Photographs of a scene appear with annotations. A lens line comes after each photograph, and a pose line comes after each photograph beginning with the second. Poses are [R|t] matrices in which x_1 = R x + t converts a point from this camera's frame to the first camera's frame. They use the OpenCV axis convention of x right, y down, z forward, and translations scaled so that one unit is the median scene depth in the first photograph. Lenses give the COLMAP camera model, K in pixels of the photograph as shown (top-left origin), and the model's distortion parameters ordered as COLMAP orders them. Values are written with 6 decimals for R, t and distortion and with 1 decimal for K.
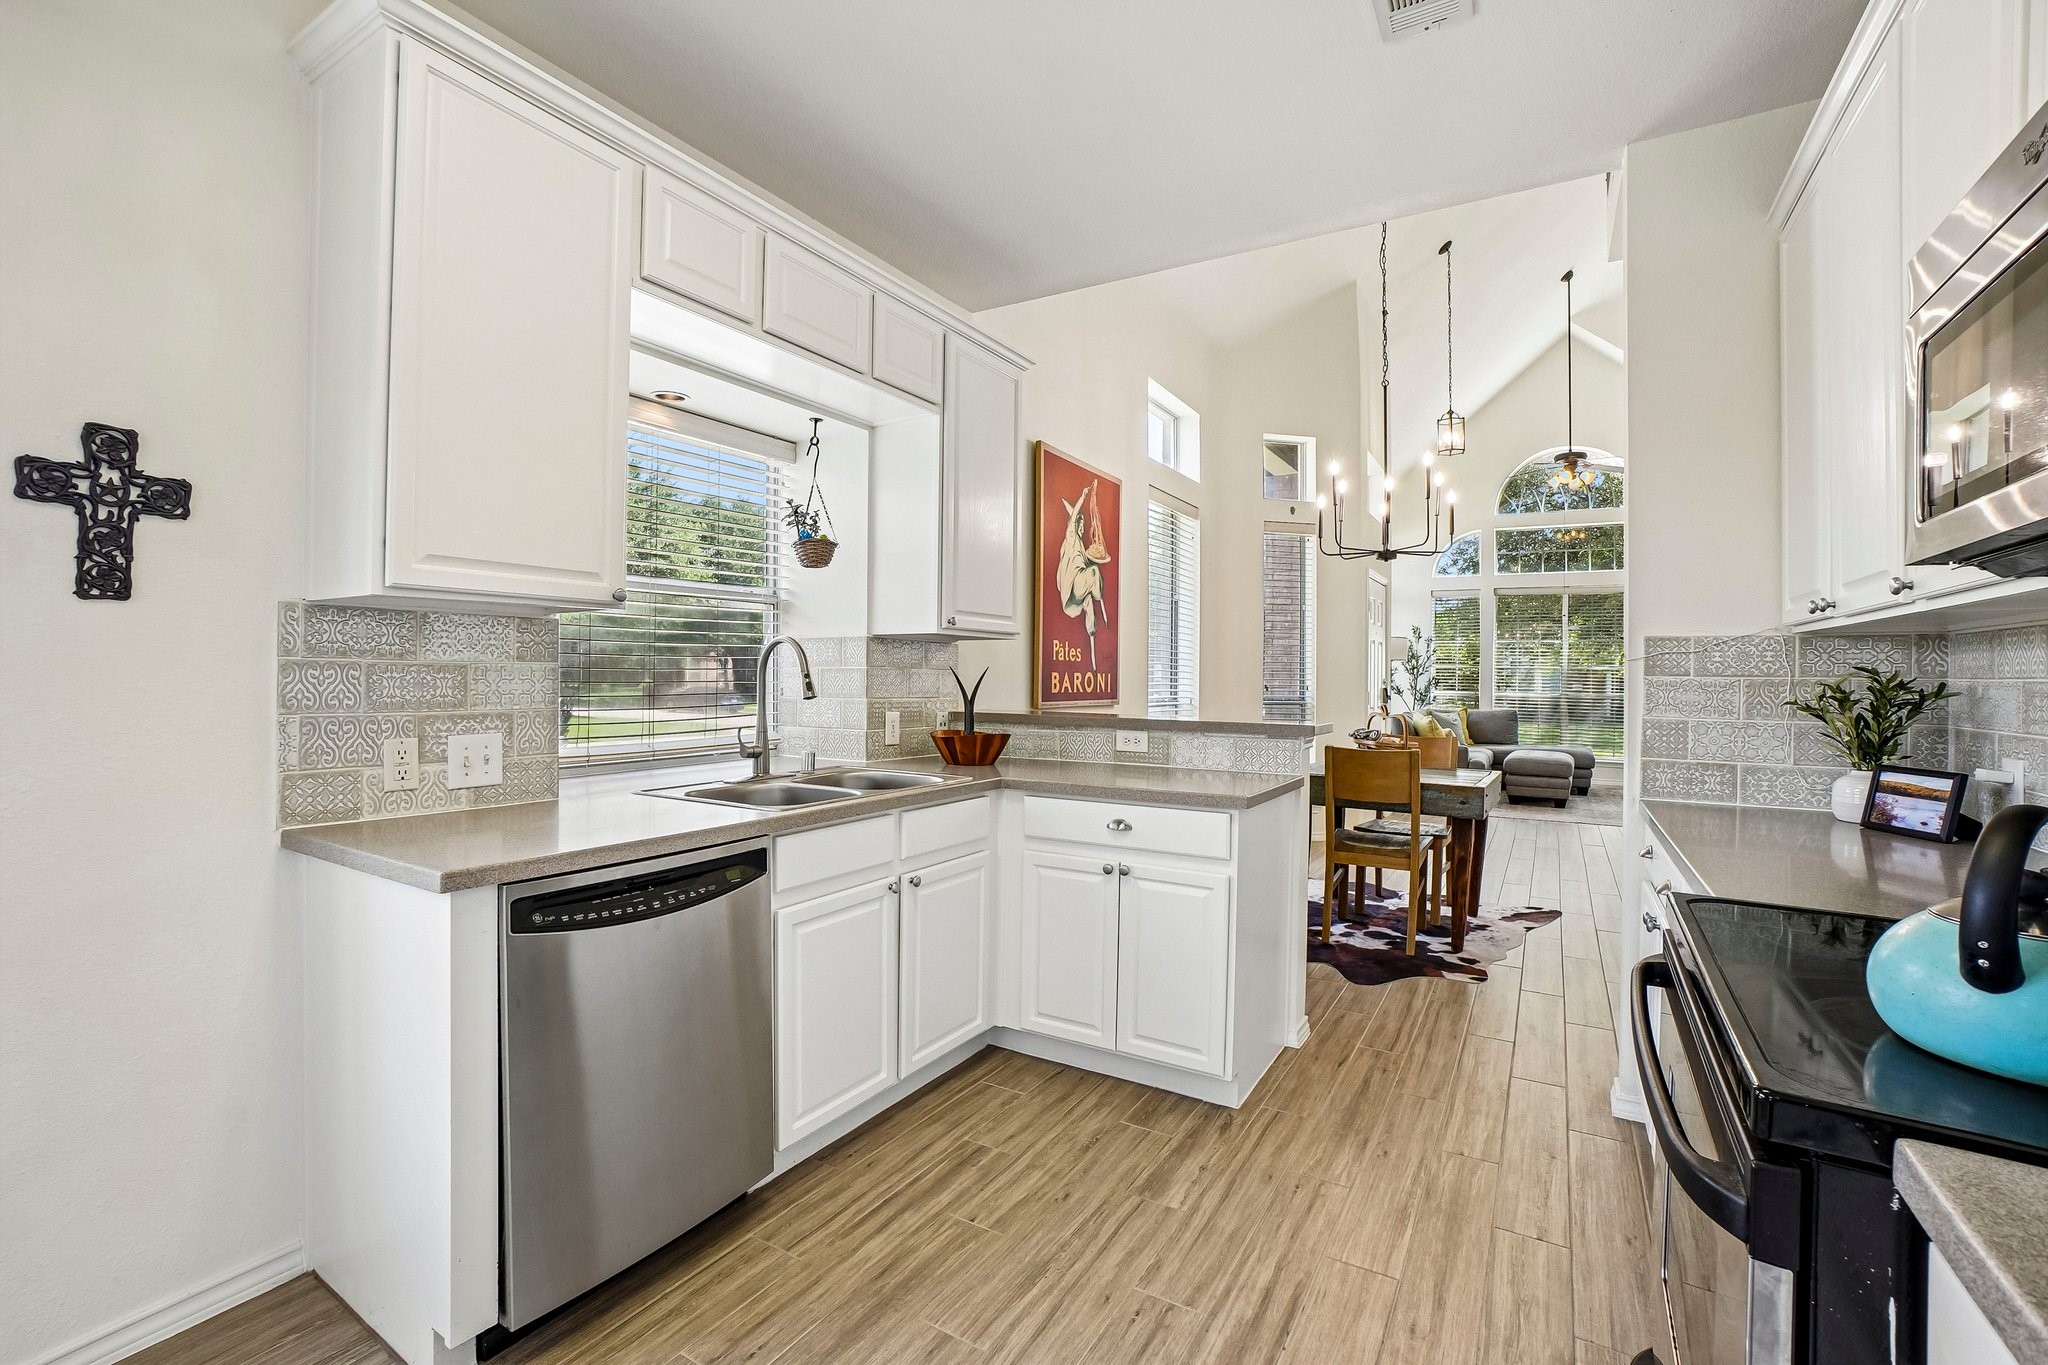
lens RADIAL K [[902.2, 0, 1001.5], [0, 902.2, 675.6], [0, 0, 1]] dist [-0.066711, 0.024973]
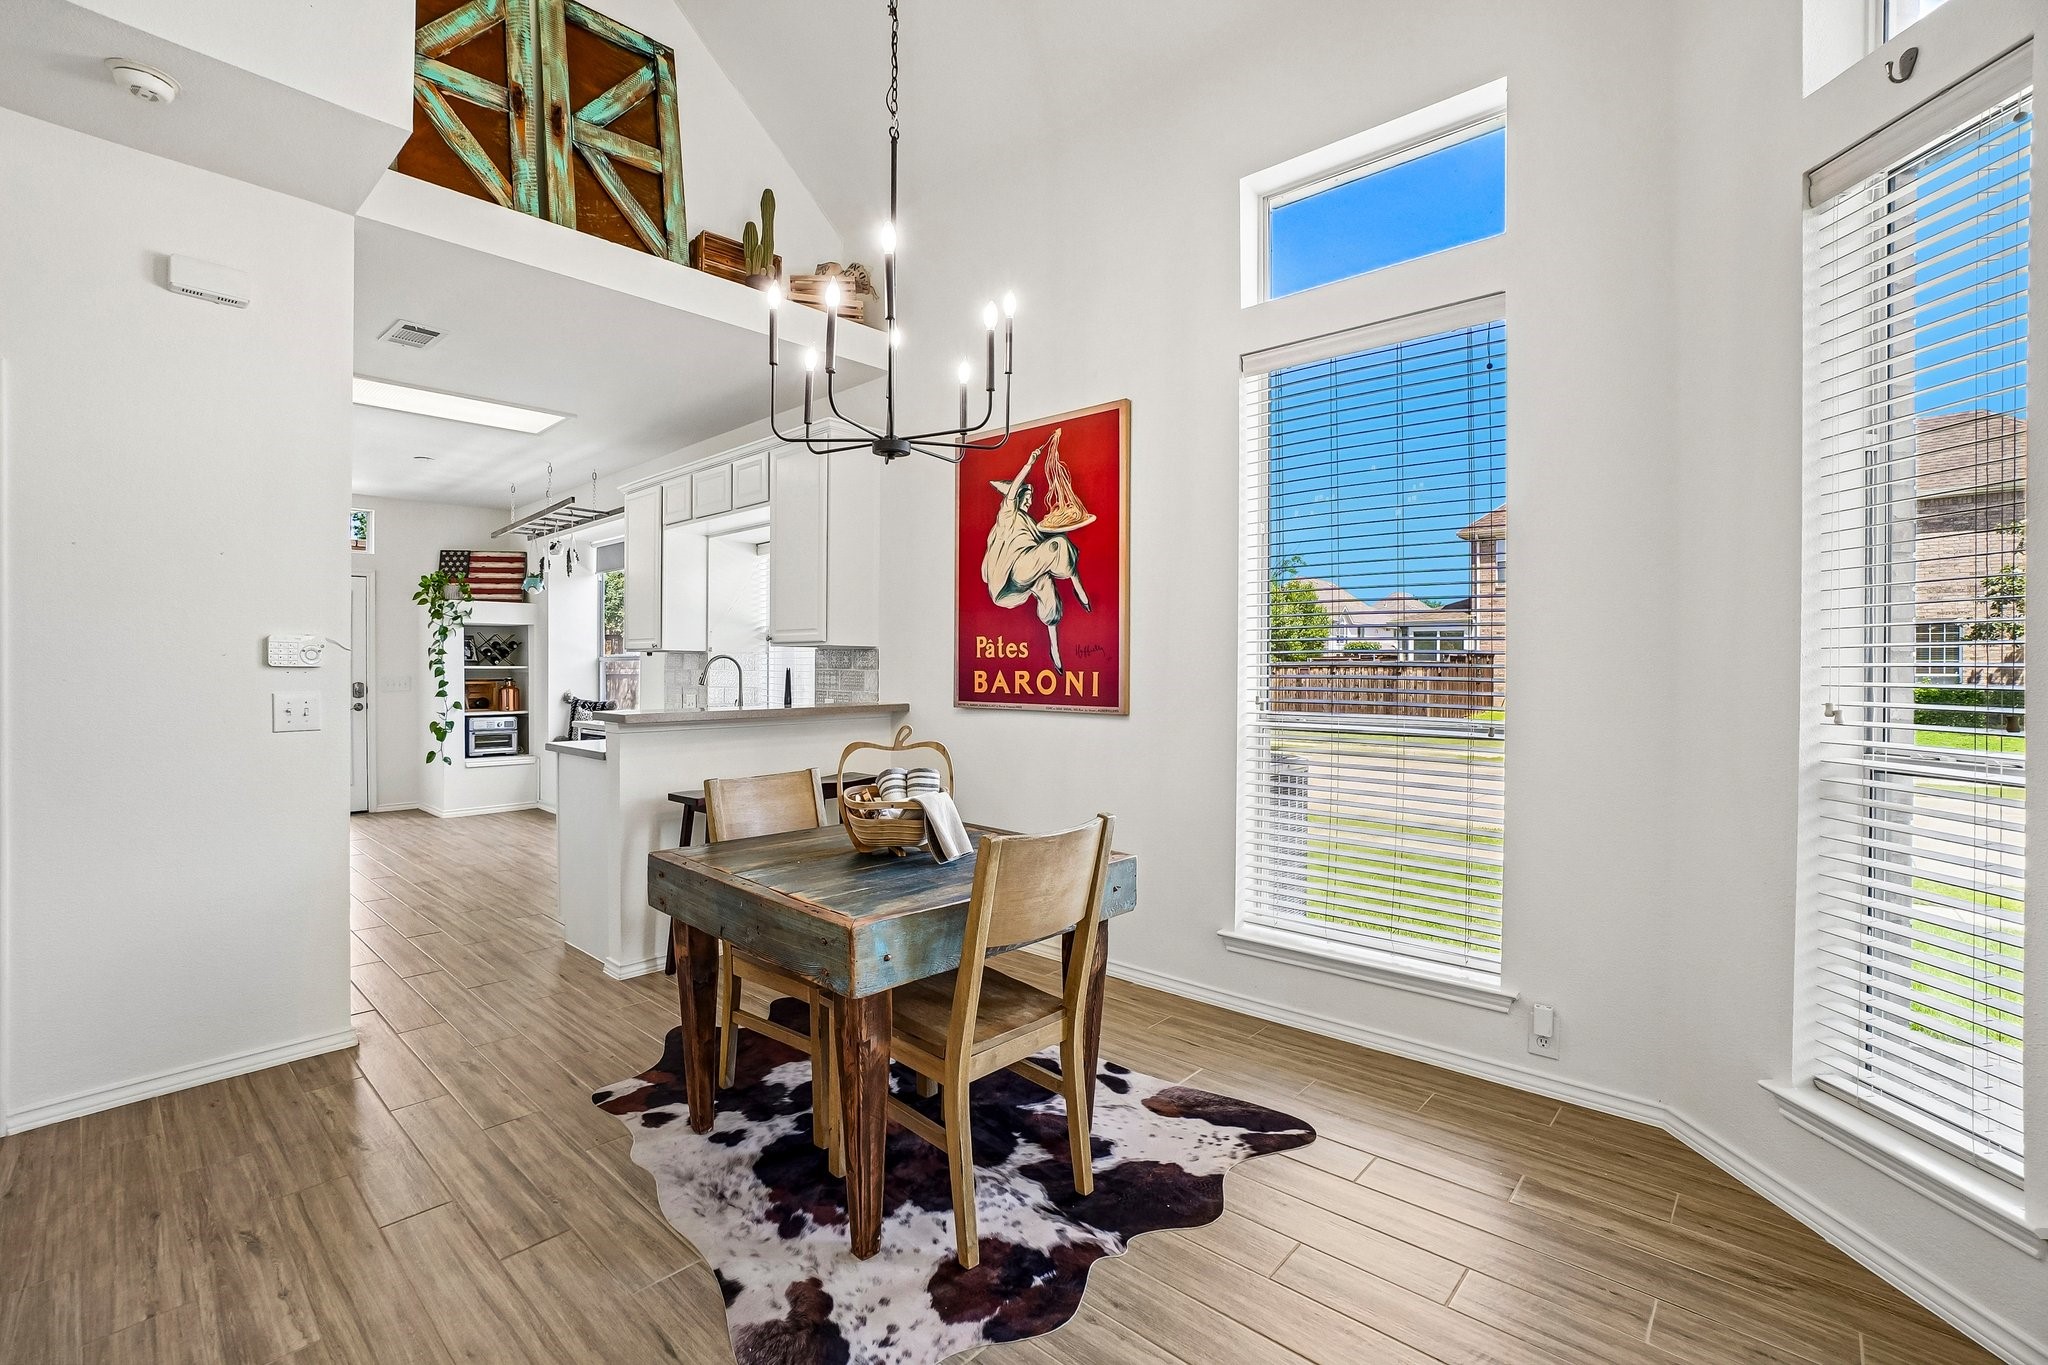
lens RADIAL K [[896.3, 0, 1002.5], [0, 896.3, 676.7], [0, 0, 1]] dist [-0.065126, 0.023165]
pose [[-0.189707, -0.004201, -0.981832, 1.507539], [-0.005278, 0.999981, -0.003259, 0.008514], [0.981827, 0.004564, -0.189725, 1.861446]]
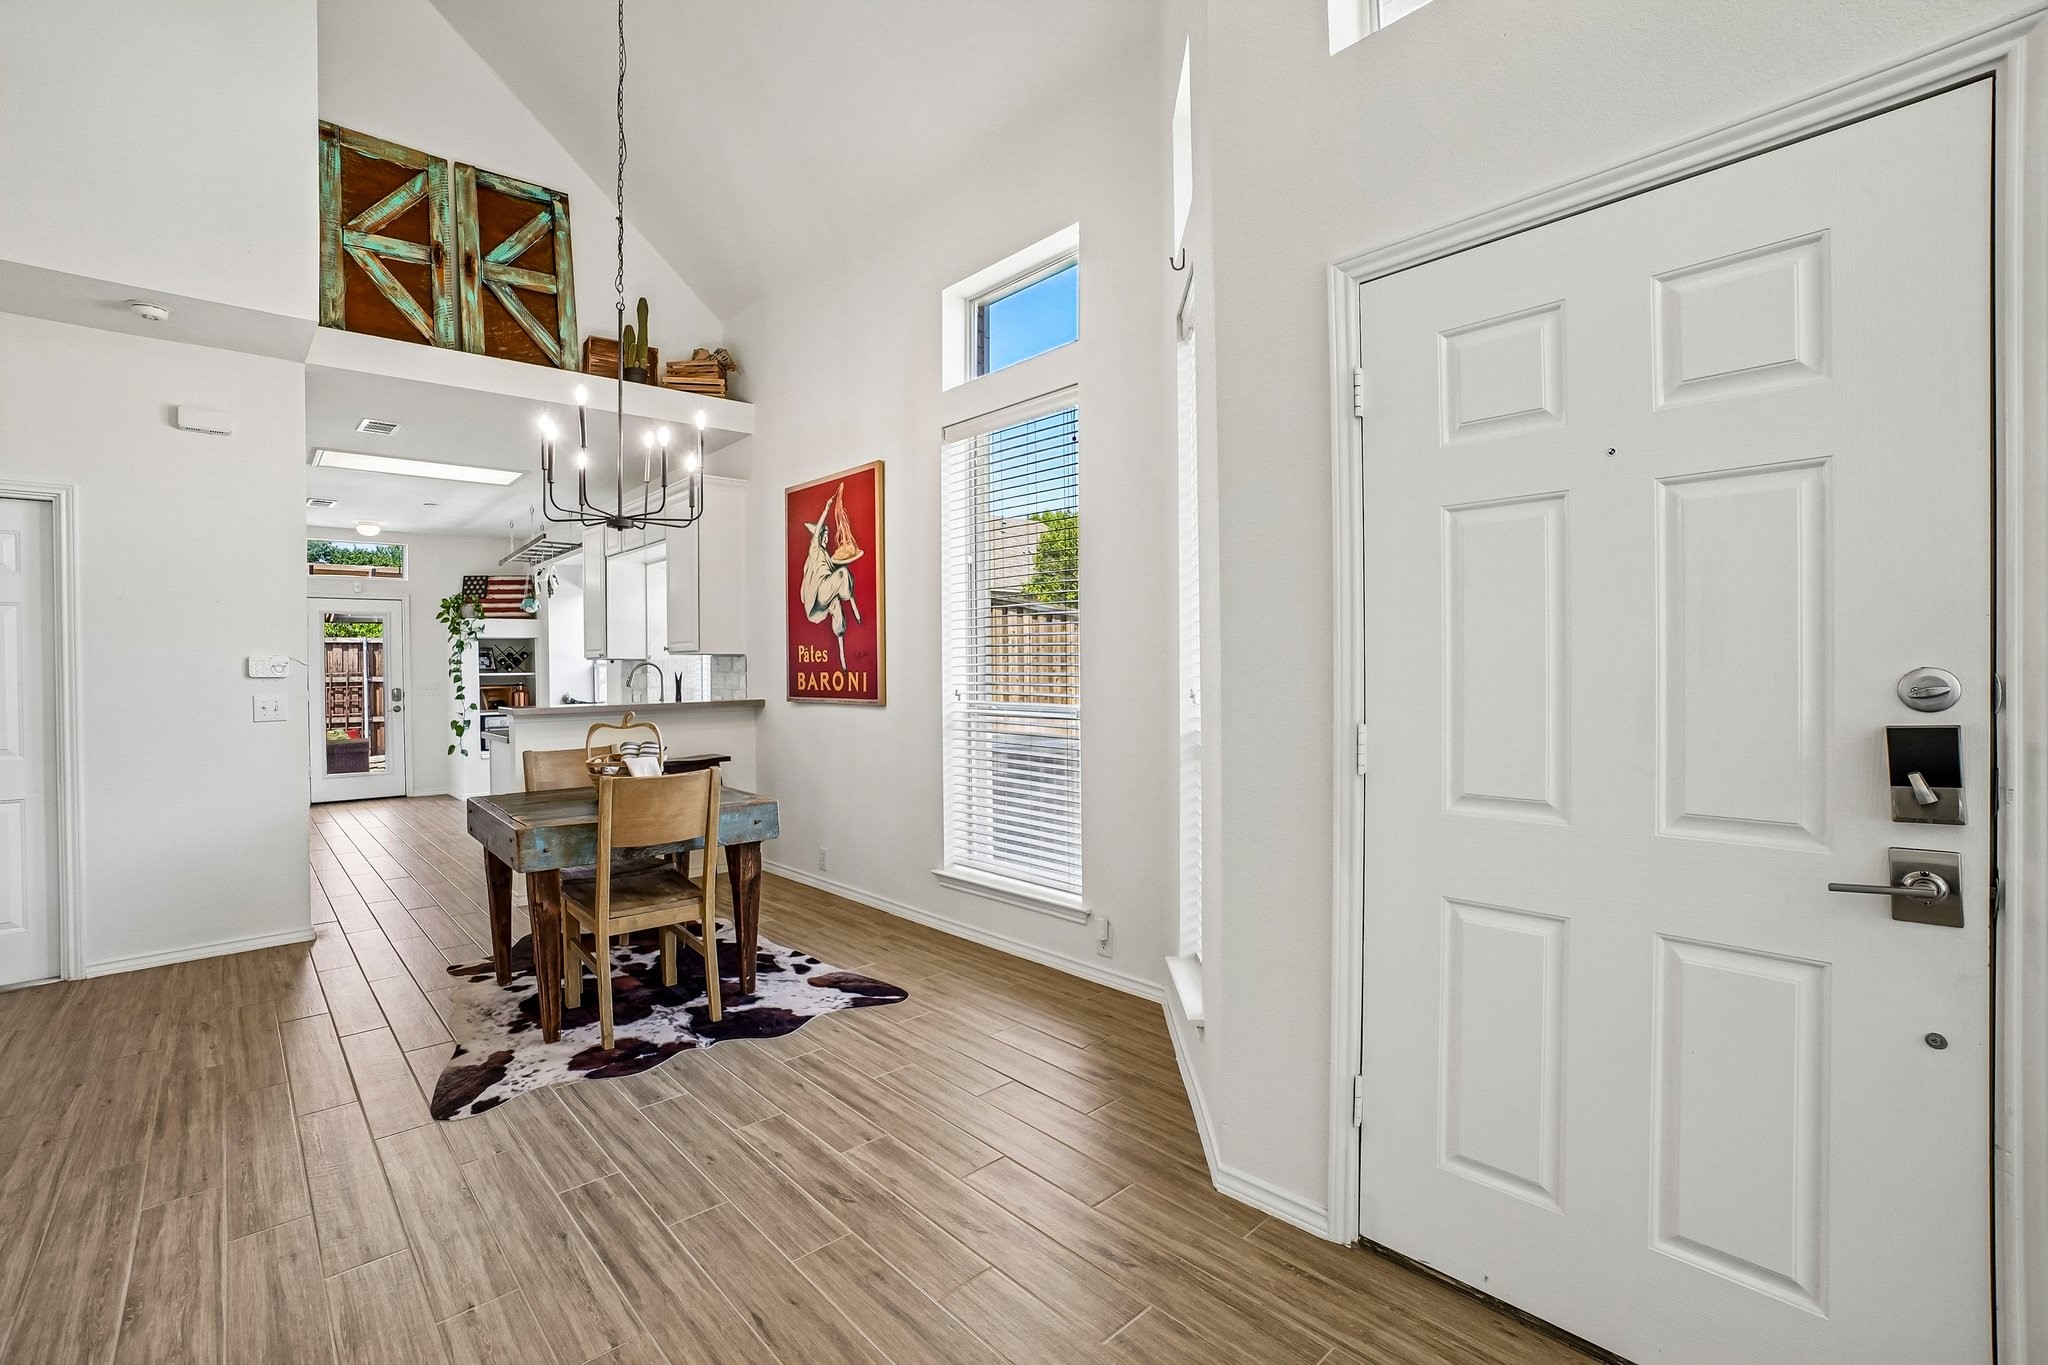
lens RADIAL K [[899.2, 0, 1007.3], [0, 899.2, 675.6], [0, 0, 1]] dist [-0.066076, 0.024244]
pose [[-0.273119, -0.000859, -0.961980, 1.745446], [0.008317, 0.999960, -0.003254, 0.010186], [0.961944, -0.008890, -0.273101, 2.460168]]
